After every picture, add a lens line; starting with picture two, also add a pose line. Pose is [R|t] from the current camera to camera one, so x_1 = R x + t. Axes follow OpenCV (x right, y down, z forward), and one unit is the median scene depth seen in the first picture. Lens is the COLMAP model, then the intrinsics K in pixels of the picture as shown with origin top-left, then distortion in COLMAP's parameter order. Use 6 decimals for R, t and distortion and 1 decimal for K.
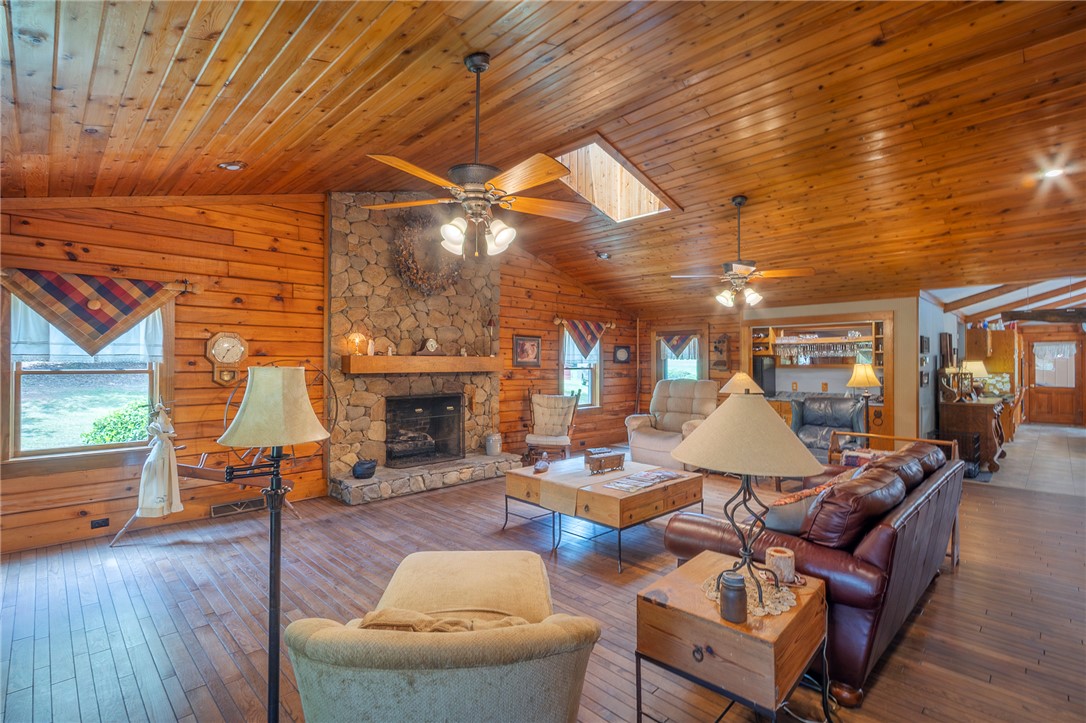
lens RADIAL K [[501.3, 0, 546.3], [0, 501.3, 364.4], [0, 0, 1]] dist [0.003166, -0.000070]
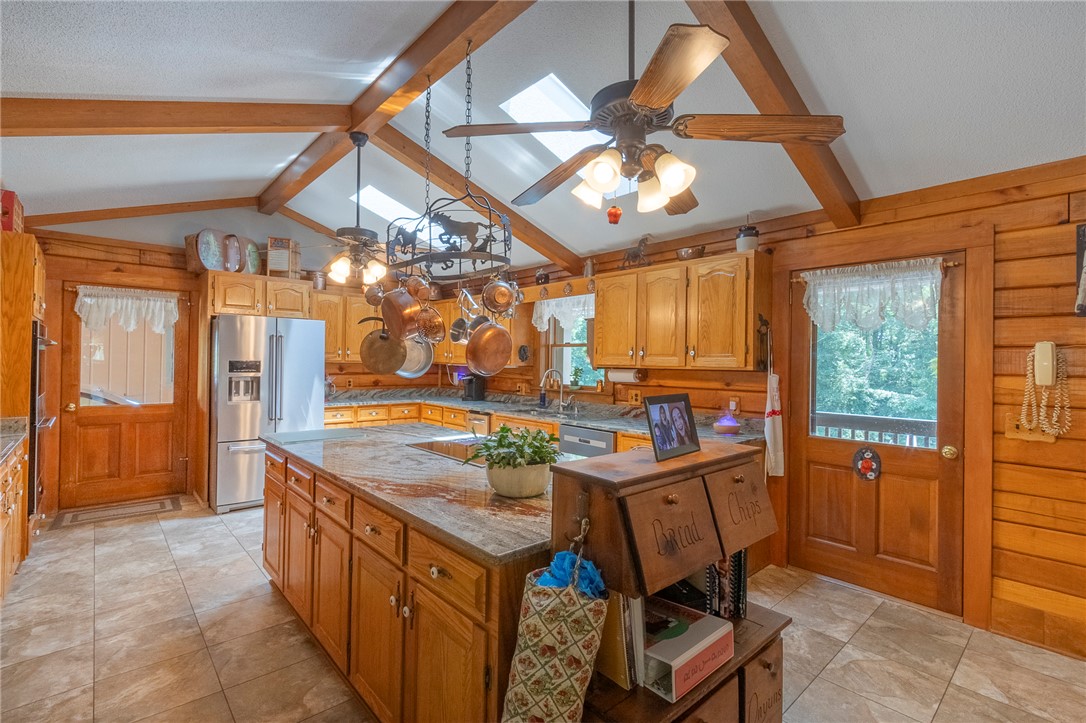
lens RADIAL K [[501.3, 0, 540.6], [0, 501.3, 356.7], [0, 0, 1]] dist [0.003166, -0.000070]
pose [[0.049090, 0.009202, 0.998752, 0.642513], [-0.011305, 0.999899, -0.008657, 0.006117], [-0.998730, -0.010866, 0.049189, 0.666750]]
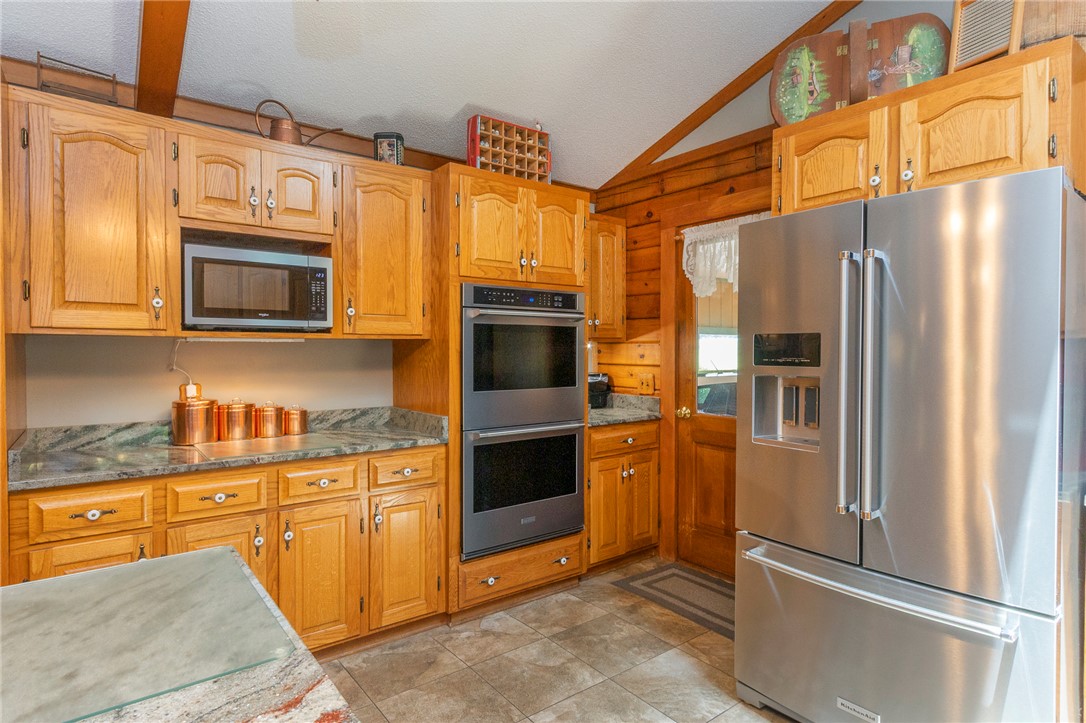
lens RADIAL K [[577.8, 0, 542.5], [0, 577.8, 355.9], [0, 0, 1]] dist [-0.000720, -0.000581]
pose [[0.992516, 0.005420, -0.121998, 0.950598], [-0.003232, 0.999830, 0.018126, 0.010912], [0.122075, -0.017596, 0.992365, 0.734994]]
